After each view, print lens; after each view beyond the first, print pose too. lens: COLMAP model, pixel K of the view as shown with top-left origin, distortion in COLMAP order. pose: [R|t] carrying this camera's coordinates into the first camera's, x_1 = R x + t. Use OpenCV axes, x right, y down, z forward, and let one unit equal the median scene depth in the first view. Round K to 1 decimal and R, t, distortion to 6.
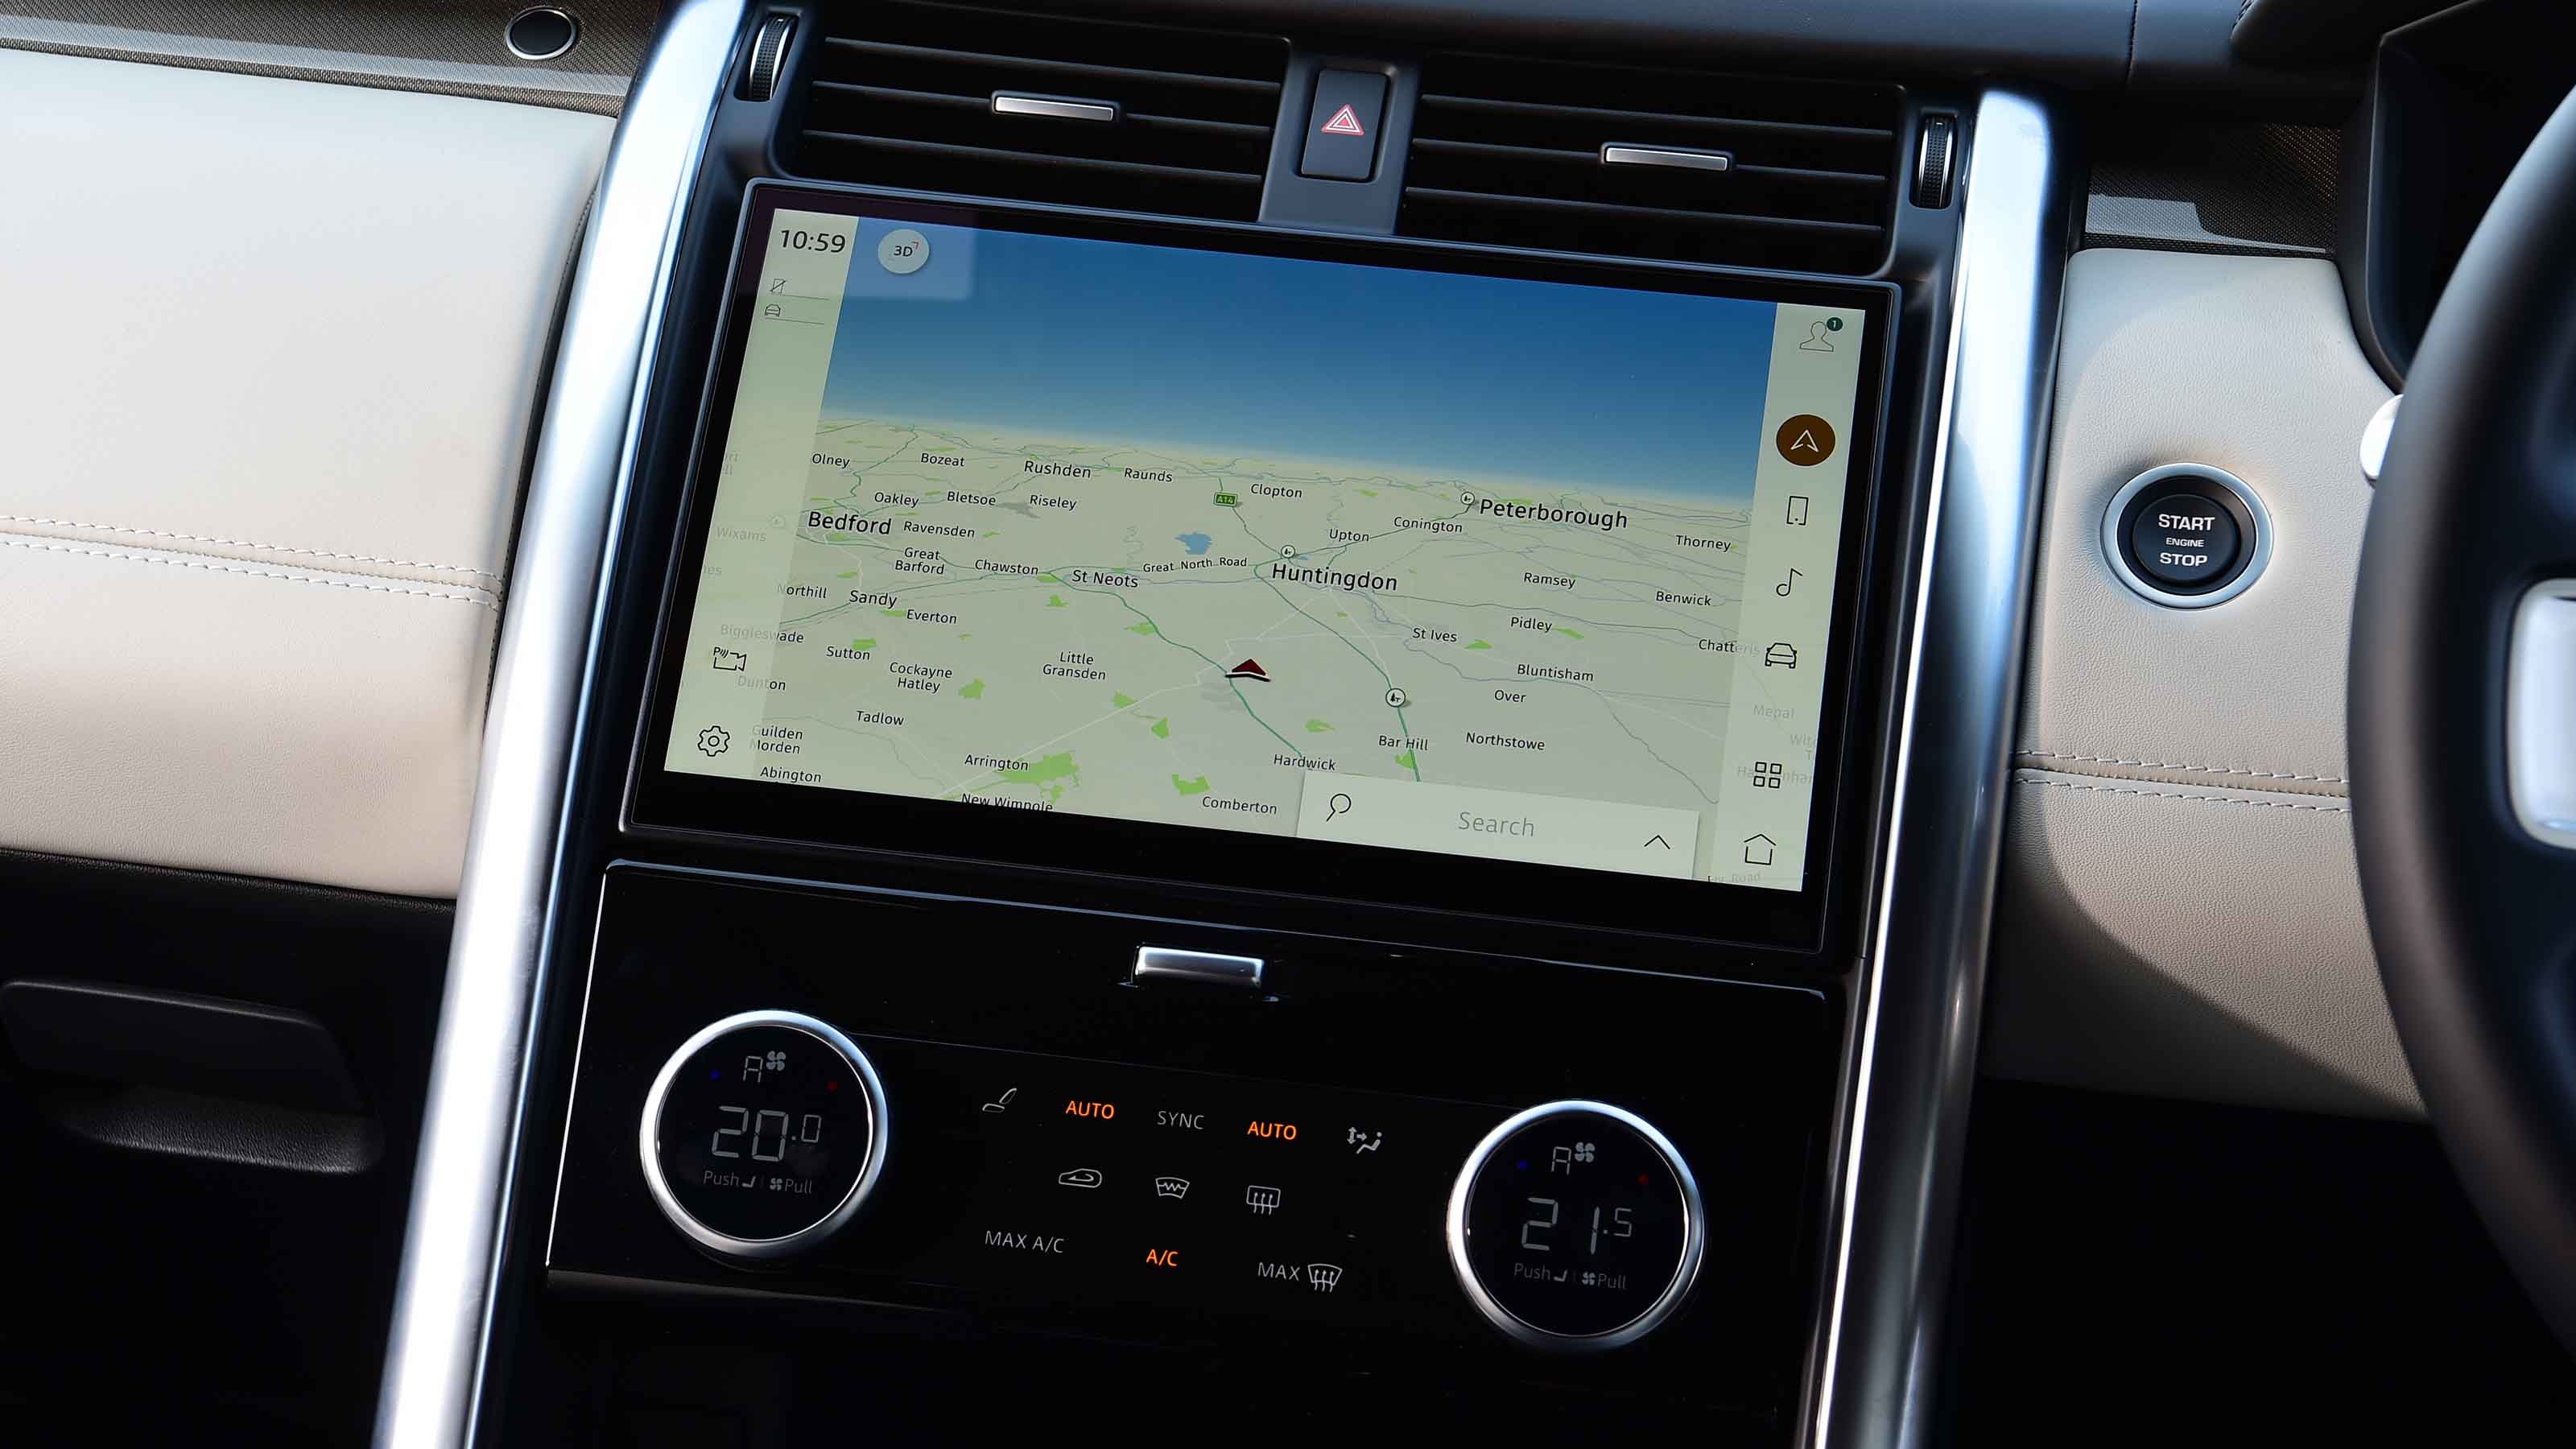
lens RADIAL K [[5442.4, 0, 1283.4], [0, 5442.4, 729.6], [0, 0, 1]] dist [0.216080, 0.000000]
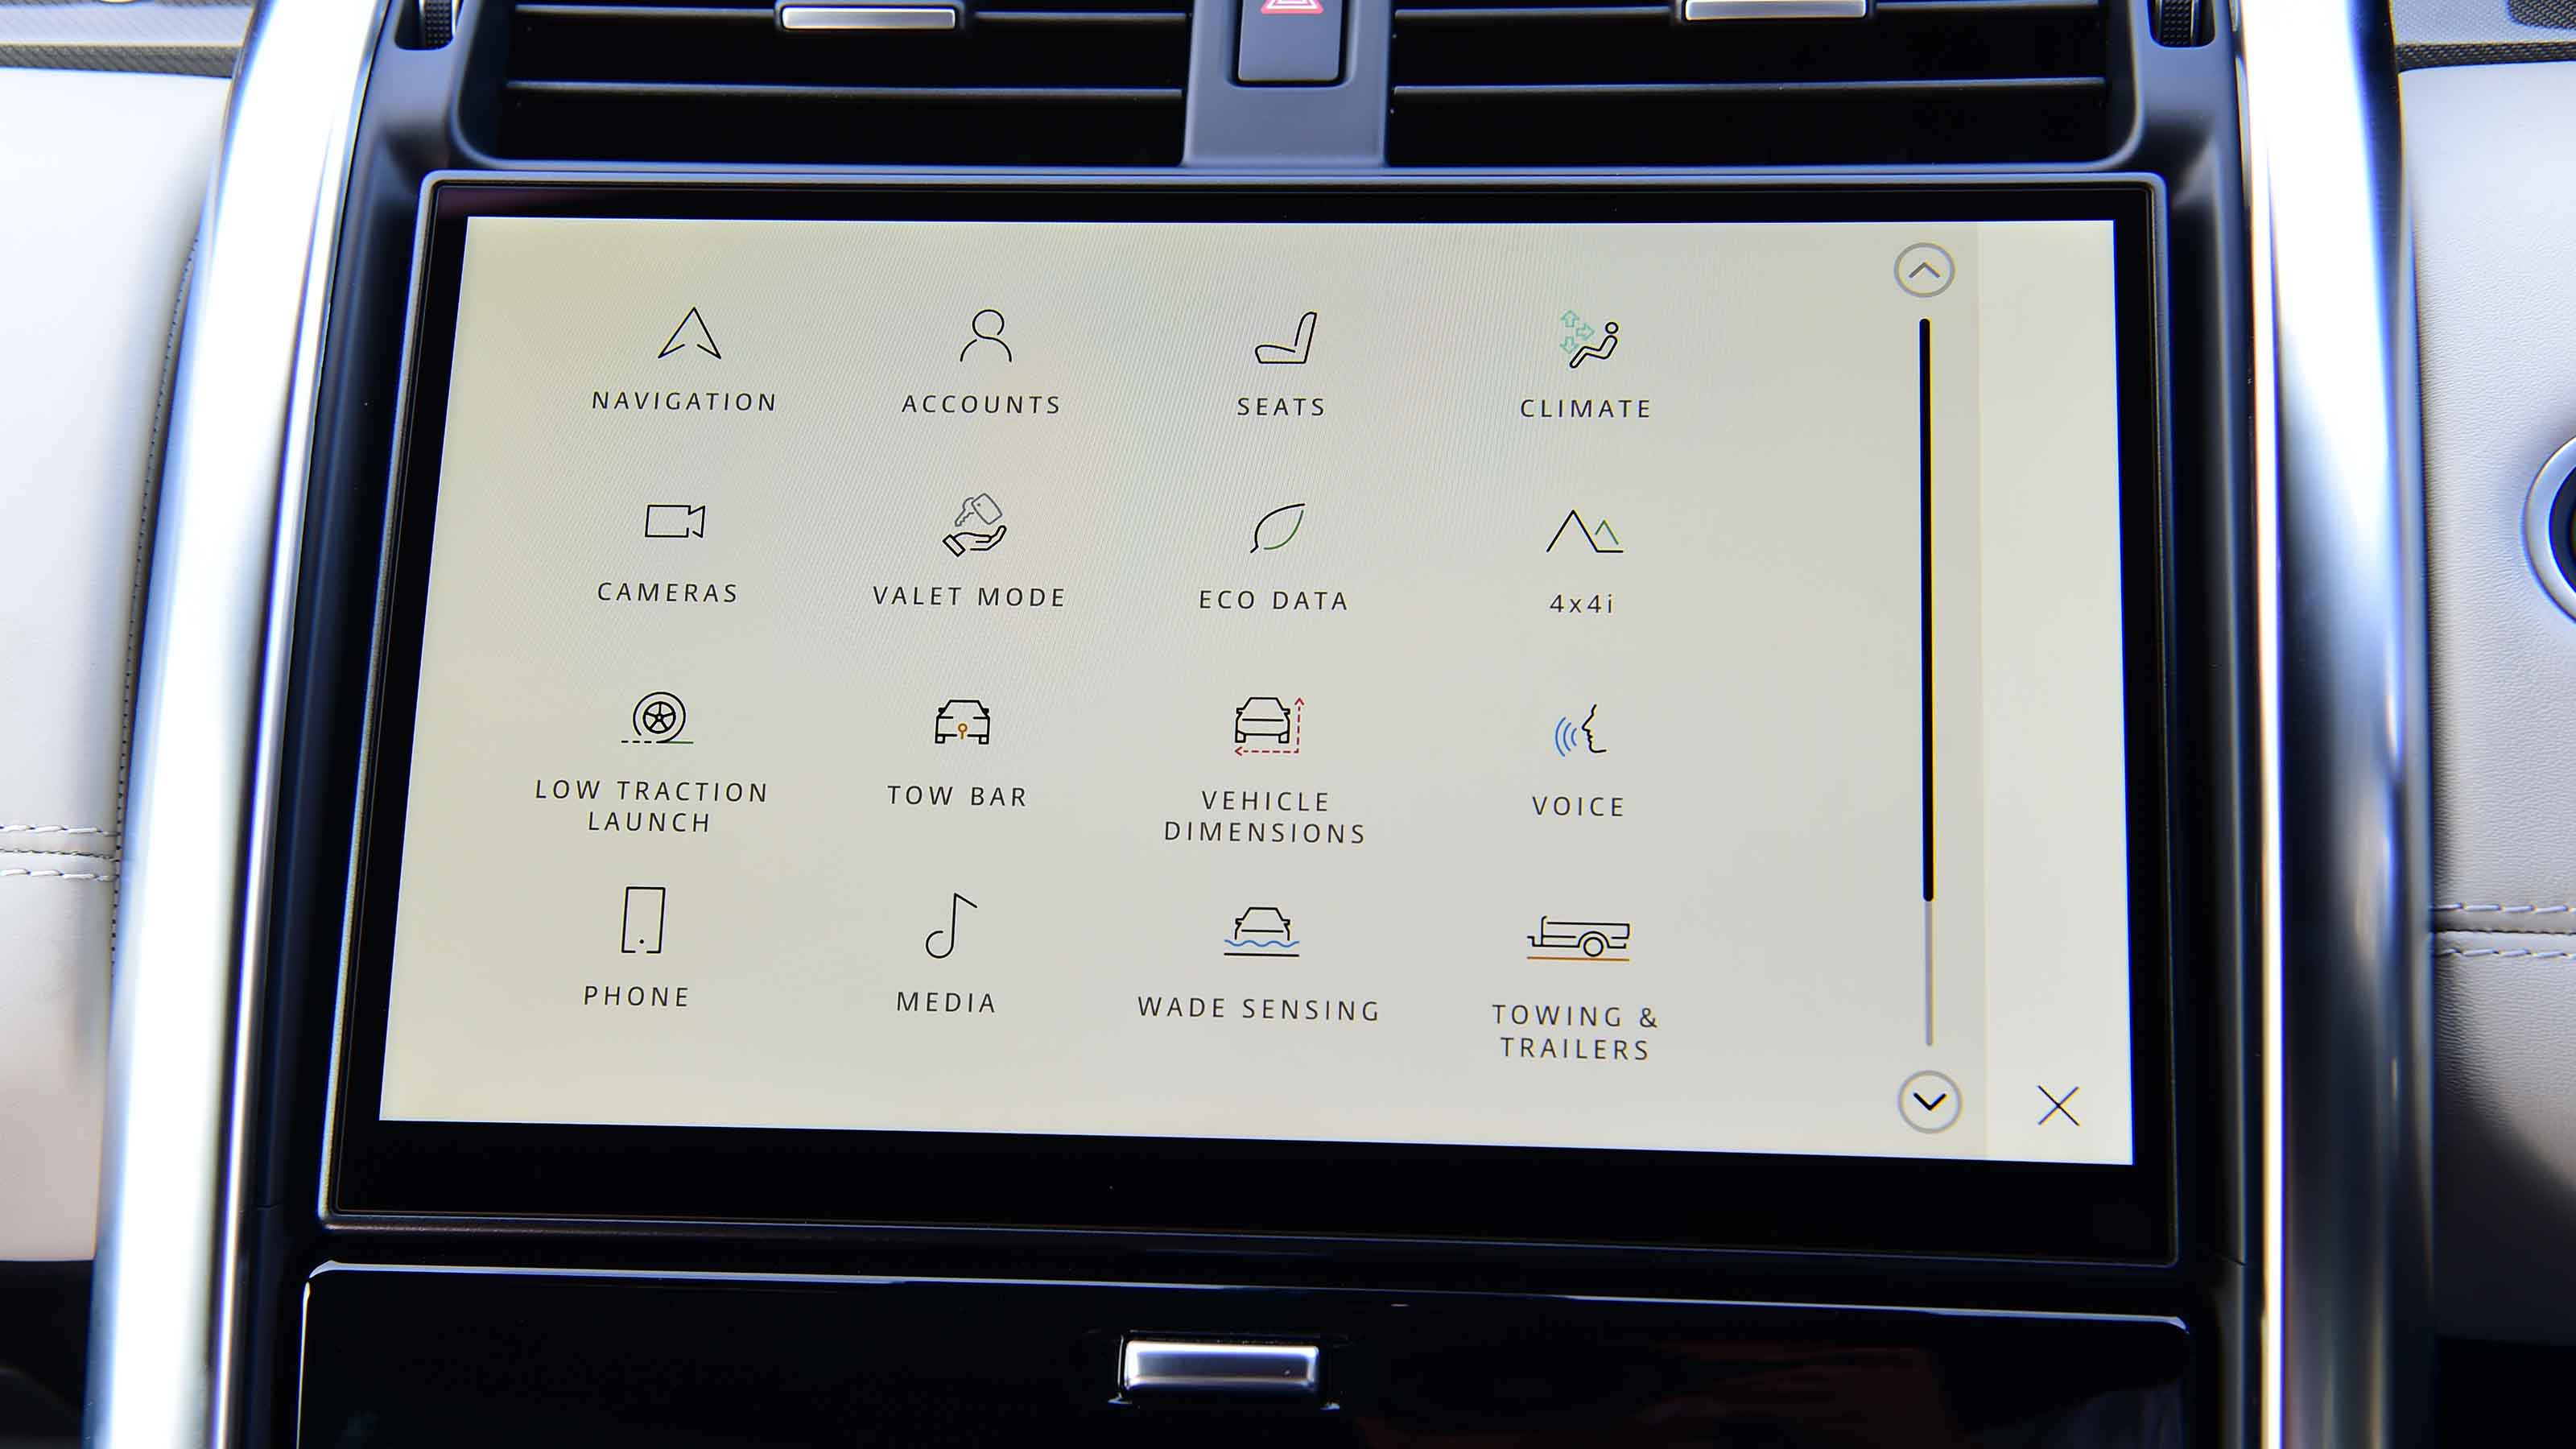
lens RADIAL K [[4340.2, 0, 1293.8], [0, 4340.2, 709.7], [0, 0, 1]] dist [0.239807, 0.000000]
pose [[0.994535, -0.104081, 0.008246, -0.002807], [0.102473, 0.988191, 0.113919, -0.089113], [-0.020005, -0.112451, 0.993456, 0.466324]]
